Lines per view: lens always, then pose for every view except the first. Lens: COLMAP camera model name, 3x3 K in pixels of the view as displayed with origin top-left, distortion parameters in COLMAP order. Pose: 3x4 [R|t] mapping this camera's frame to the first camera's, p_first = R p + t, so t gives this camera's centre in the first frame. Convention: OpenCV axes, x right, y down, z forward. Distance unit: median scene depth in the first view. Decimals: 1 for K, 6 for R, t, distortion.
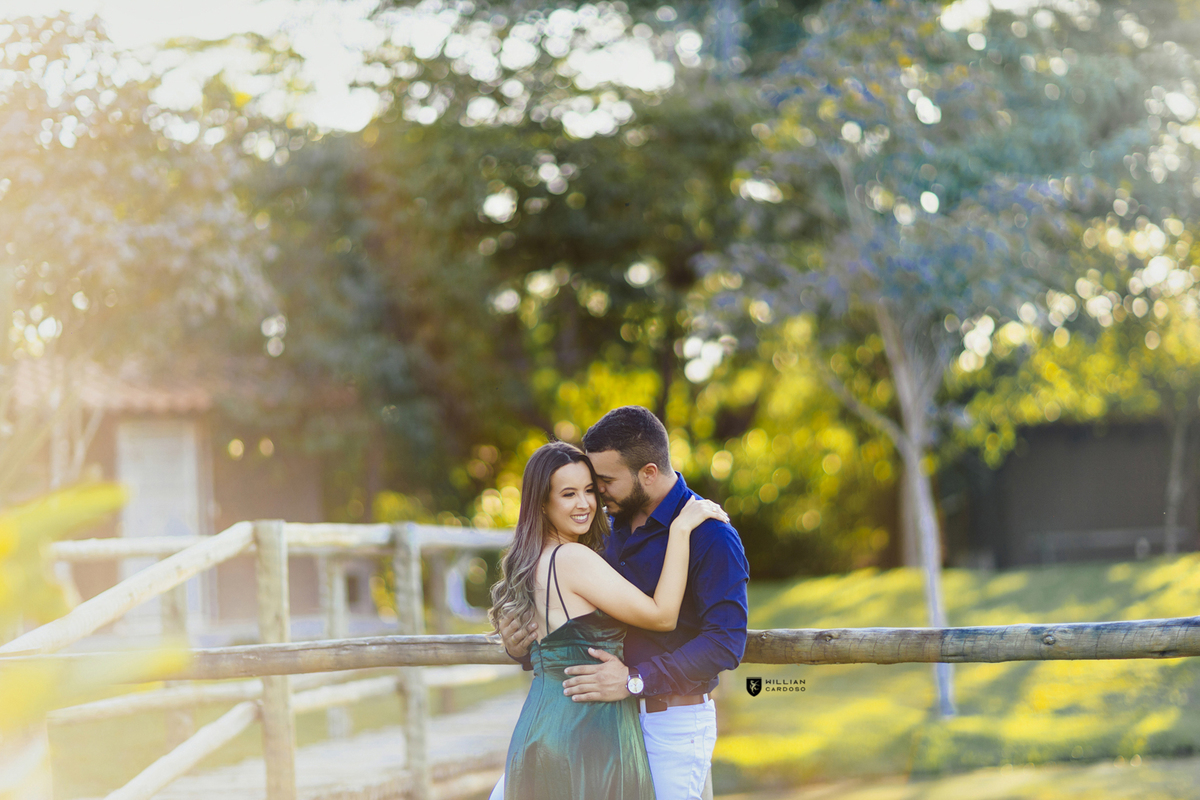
lens RADIAL K [[2831.5, 0, 599.4], [0, 2831.5, 398.1], [0, 0, 1]] dist [0.071897, 0.000000]
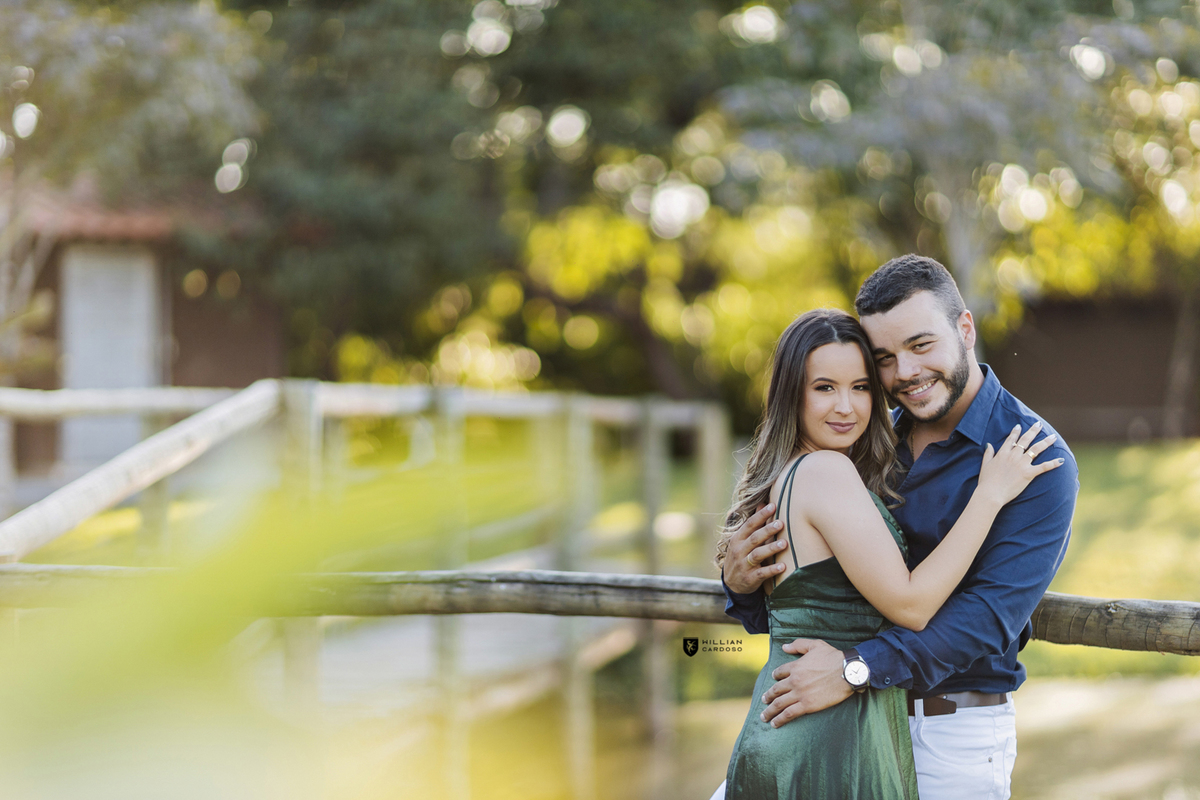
lens RADIAL K [[2831.5, 0, 595.8], [0, 2831.5, 400.2], [0, 0, 1]] dist [0.071897, 0.000000]
pose [[0.998692, 0.045803, 0.022723, -0.074809], [-0.046959, 0.997474, 0.053287, 0.004633], [-0.020225, -0.054284, 0.998321, 0.310597]]
